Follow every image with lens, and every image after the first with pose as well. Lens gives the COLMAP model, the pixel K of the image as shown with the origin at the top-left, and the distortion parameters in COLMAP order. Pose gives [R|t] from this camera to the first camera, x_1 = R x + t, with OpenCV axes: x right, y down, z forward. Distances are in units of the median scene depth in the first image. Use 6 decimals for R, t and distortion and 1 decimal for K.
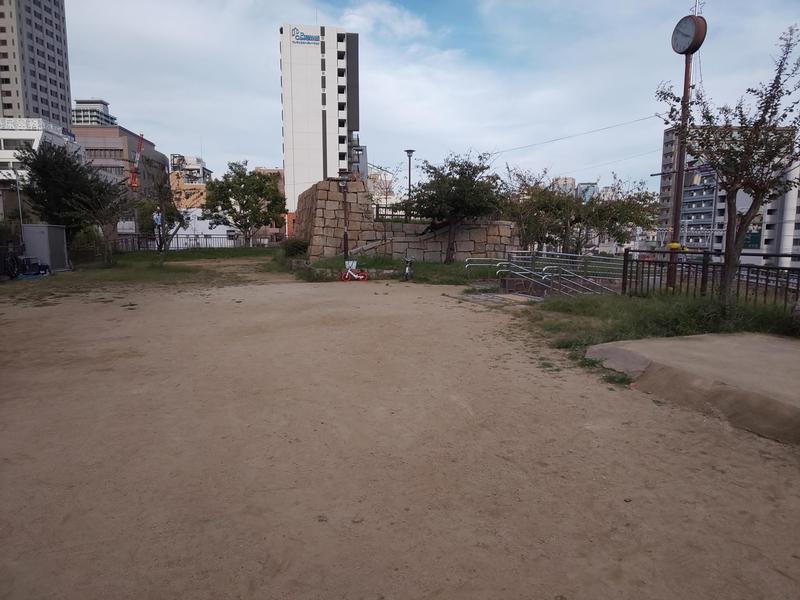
lens RADIAL K [[517.6, 0, 400.0], [0, 517.6, 300.0], [0, 0, 1]] dist [0.002257, 0.001427]
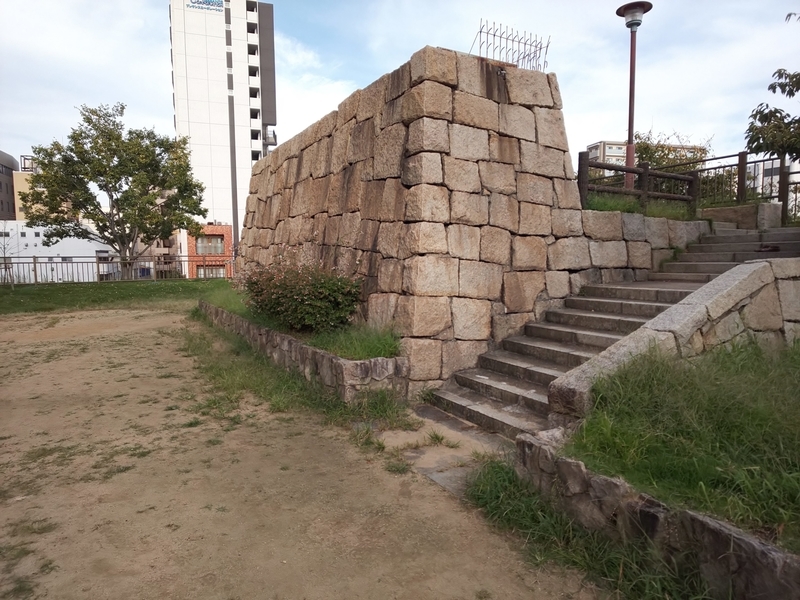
lens RADIAL K [[517.6, 0, 400.0], [0, 517.6, 300.0], [0, 0, 1]] dist [0.002257, 0.001427]
pose [[0.979981, -0.026207, 0.197358, -0.126411], [0.033653, 0.998839, -0.034470, -0.053506], [-0.196226, 0.040422, 0.979725, 0.427887]]
